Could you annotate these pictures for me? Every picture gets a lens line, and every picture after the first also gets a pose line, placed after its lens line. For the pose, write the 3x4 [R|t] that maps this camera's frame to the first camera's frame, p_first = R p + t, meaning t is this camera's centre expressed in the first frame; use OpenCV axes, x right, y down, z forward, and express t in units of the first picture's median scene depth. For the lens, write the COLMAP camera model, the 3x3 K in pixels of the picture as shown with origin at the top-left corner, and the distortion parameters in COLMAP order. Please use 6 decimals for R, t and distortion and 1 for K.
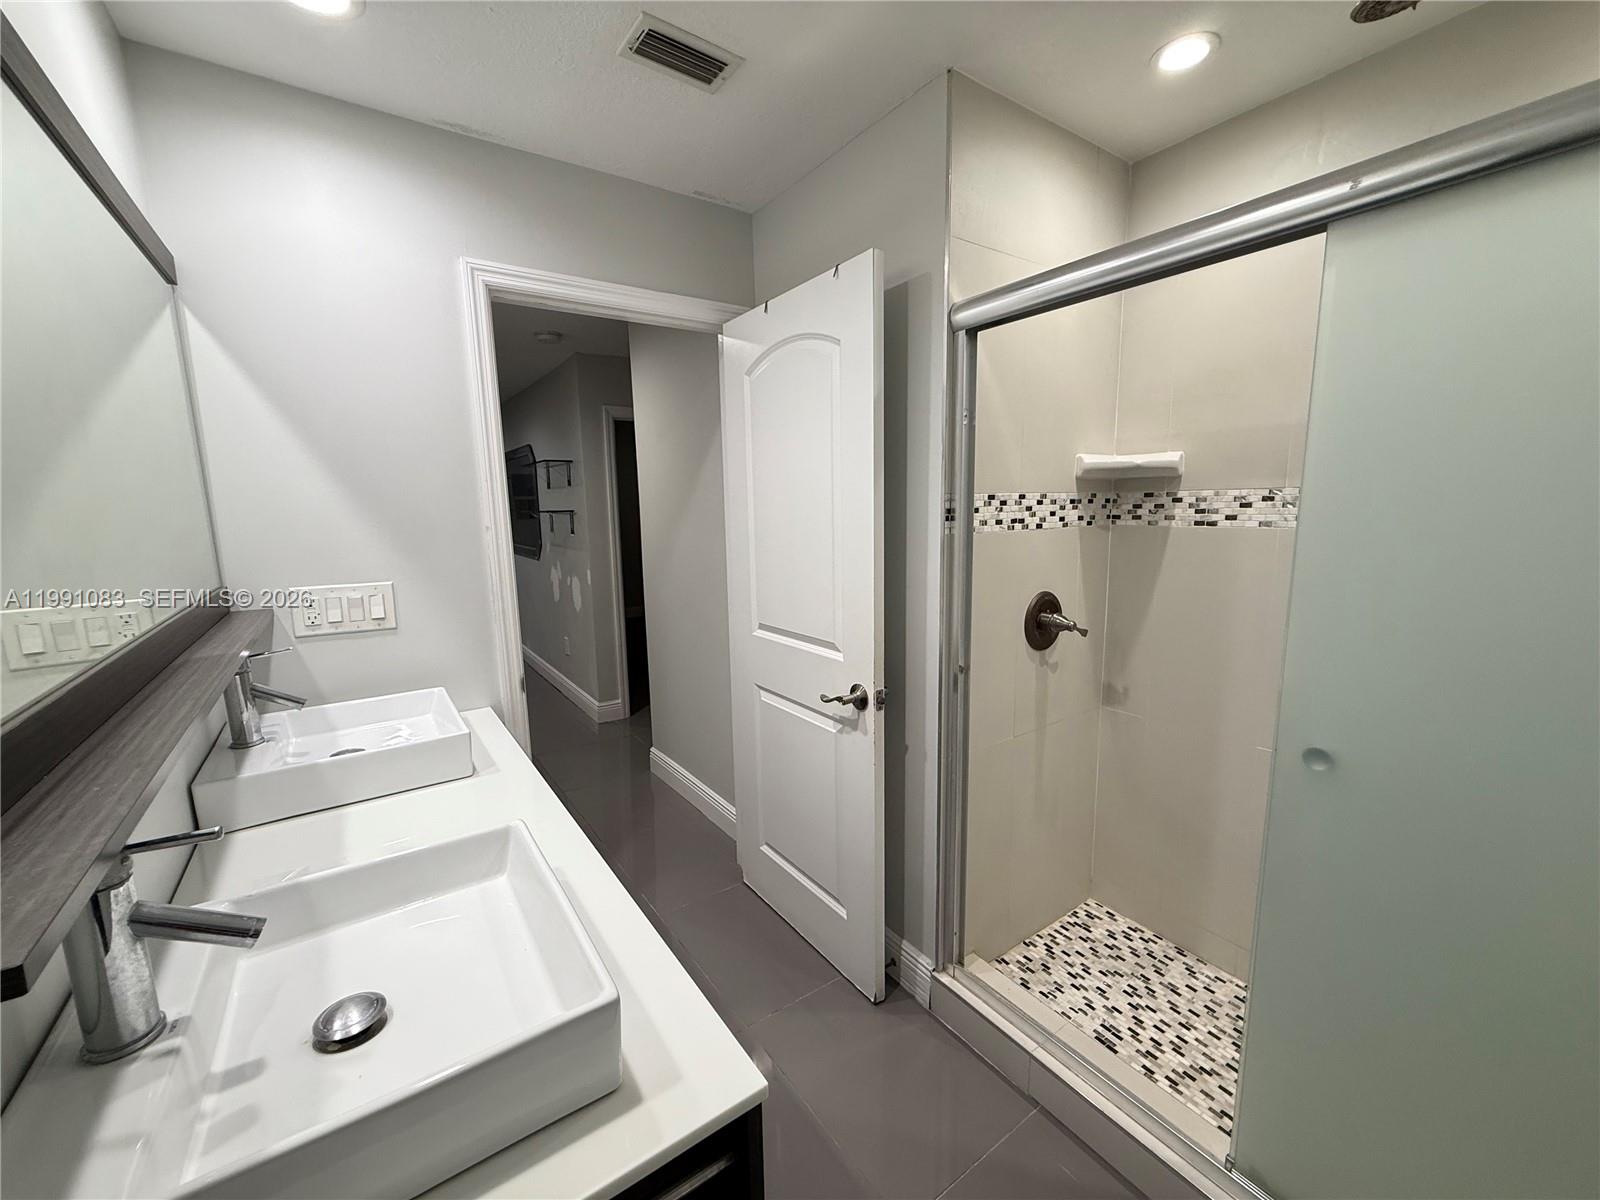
lens RADIAL K [[639.6, 0, 804.7], [0, 639.6, 600.9], [0, 0, 1]] dist [0.000519, 0.000087]
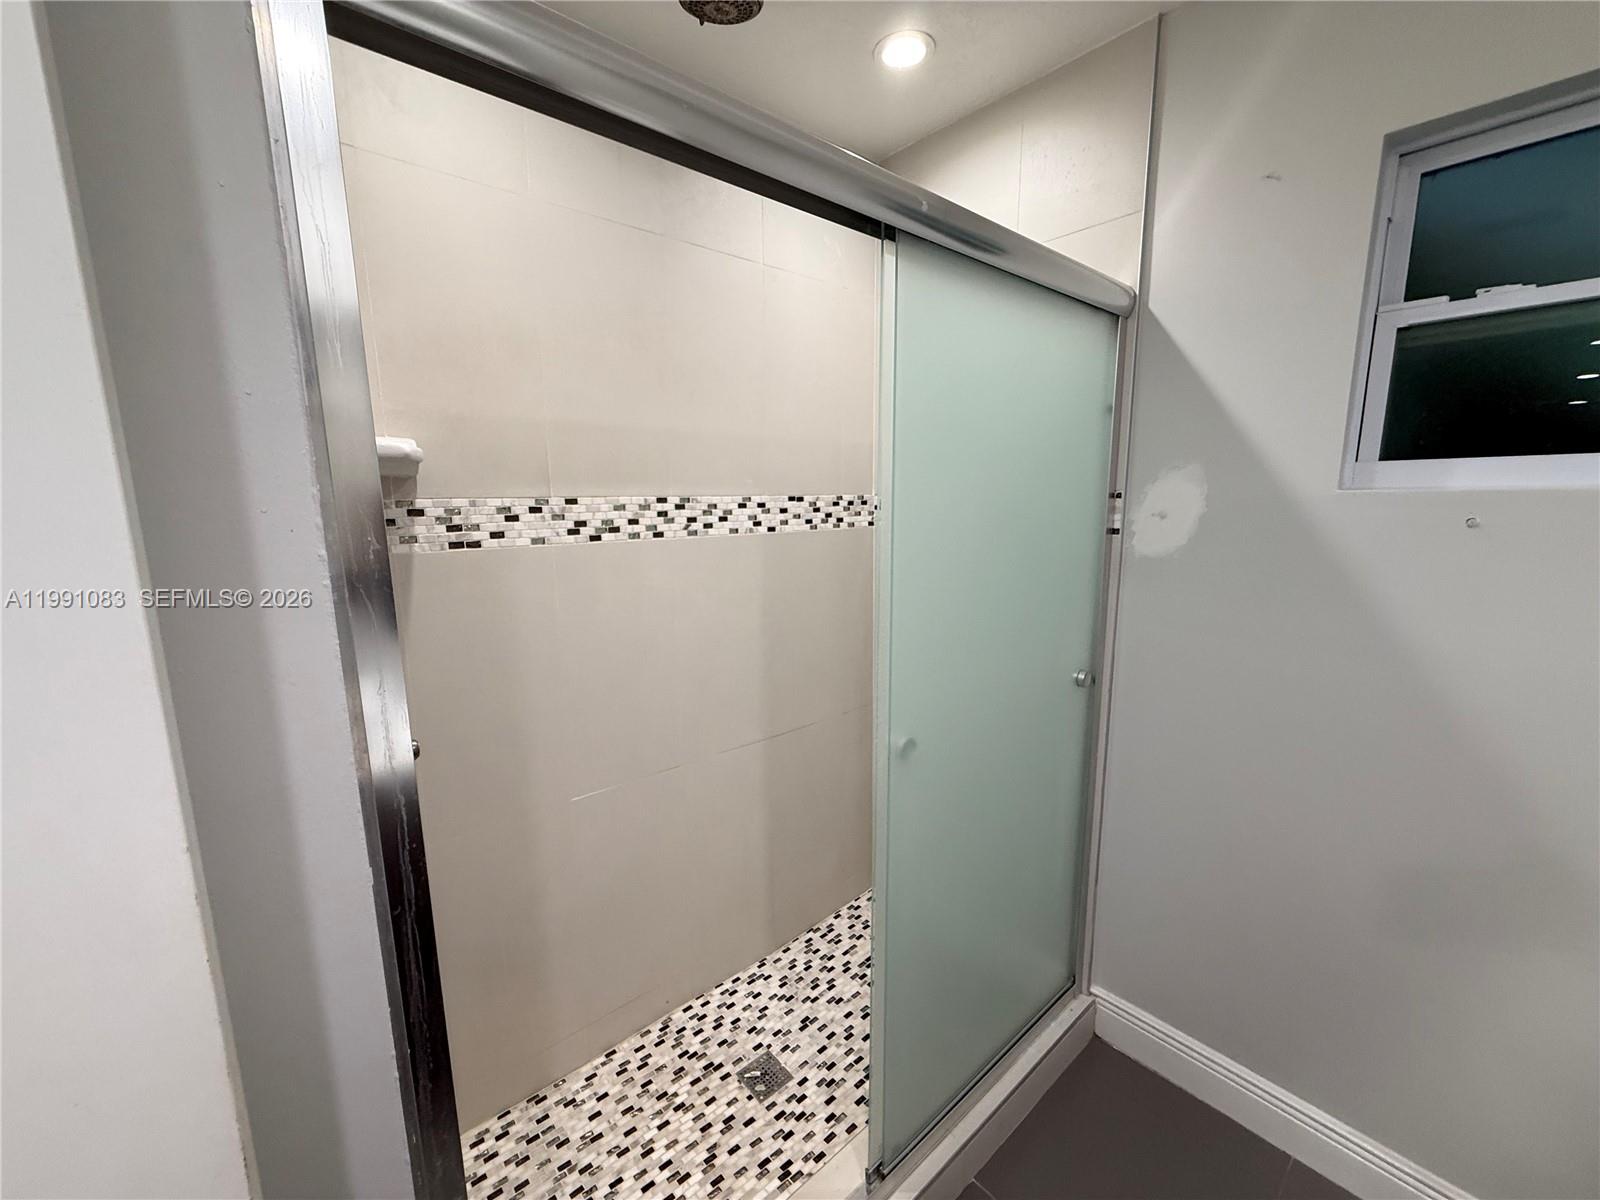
lens RADIAL K [[639.6, 0, 802.0], [0, 639.6, 601.3], [0, 0, 1]] dist [0.000519, 0.000087]
pose [[-0.100097, -0.148425, 0.983845, -0.122138], [0.156178, 0.974210, 0.162861, -0.120172], [-0.982644, 0.169957, -0.074335, 0.711937]]
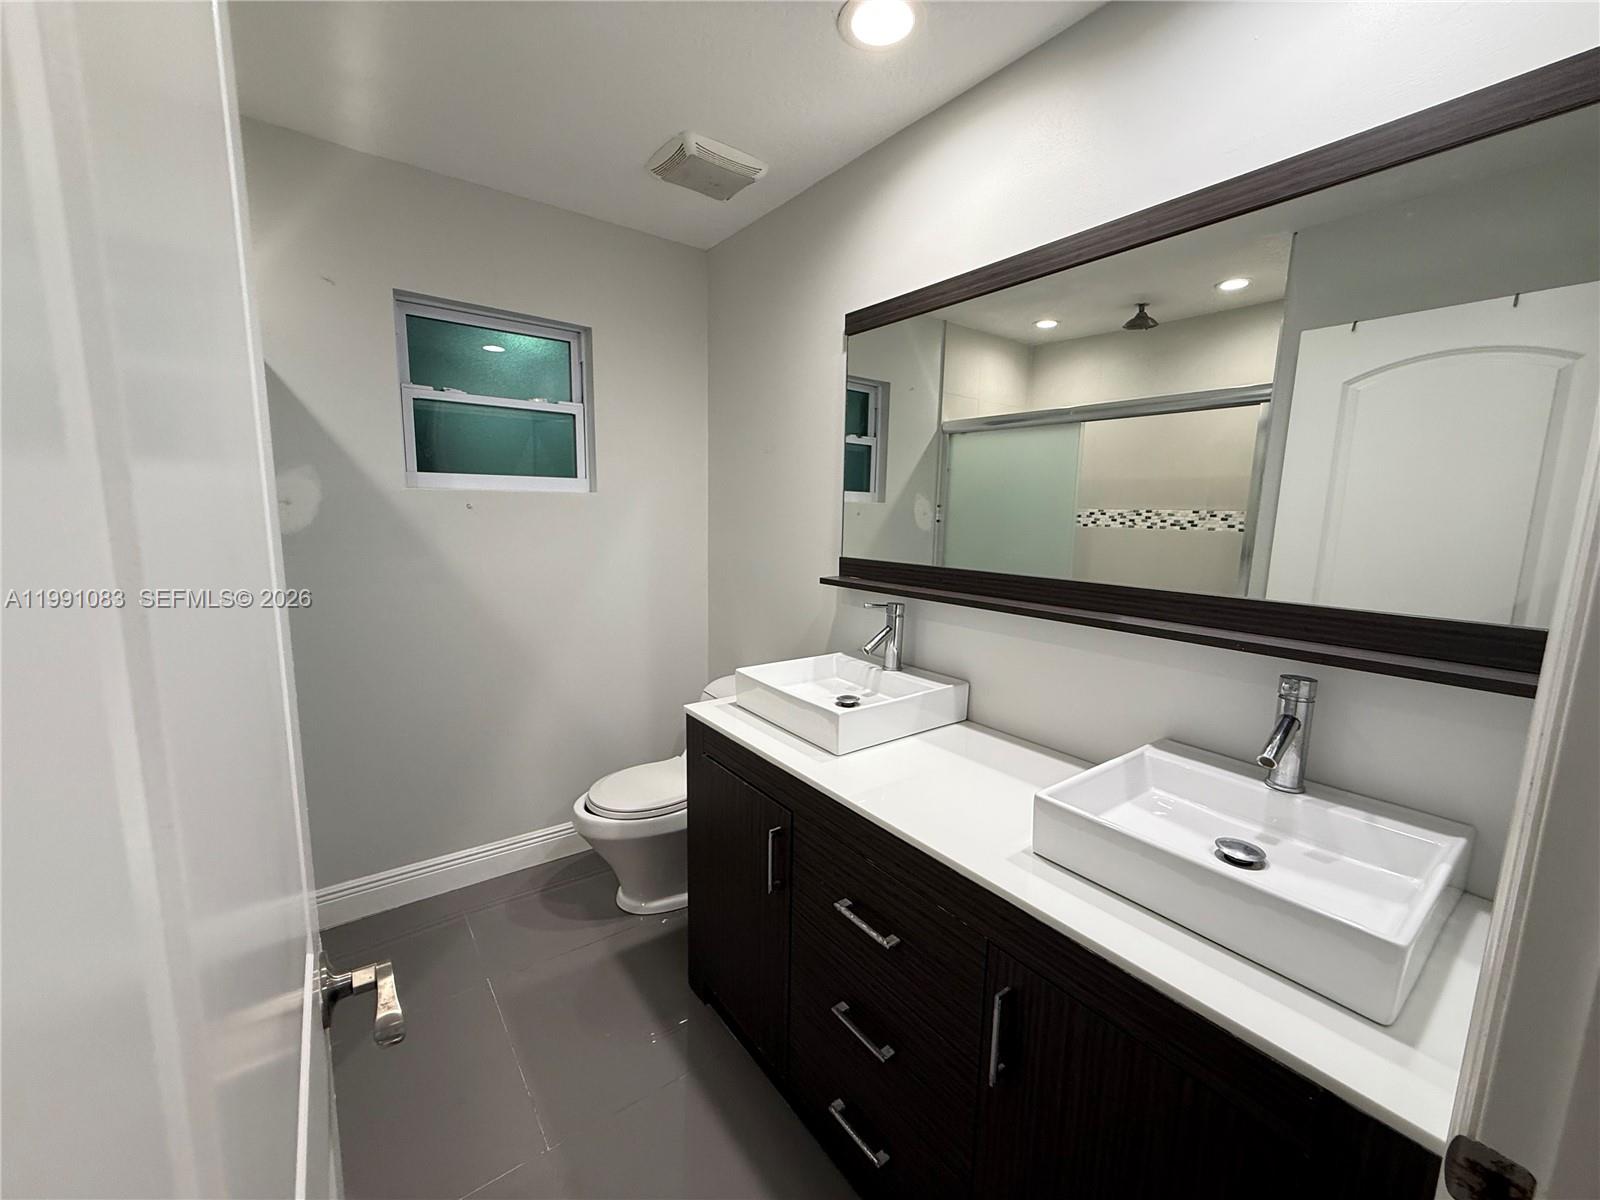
lens RADIAL K [[639.6, 0, 798.1], [0, 639.6, 600.4], [0, 0, 1]] dist [0.000519, 0.000087]
pose [[-0.999418, -0.008762, -0.032981, -0.169011], [-0.018225, 0.954154, 0.298761, -0.196948], [0.028852, 0.299188, -0.953758, 1.250294]]
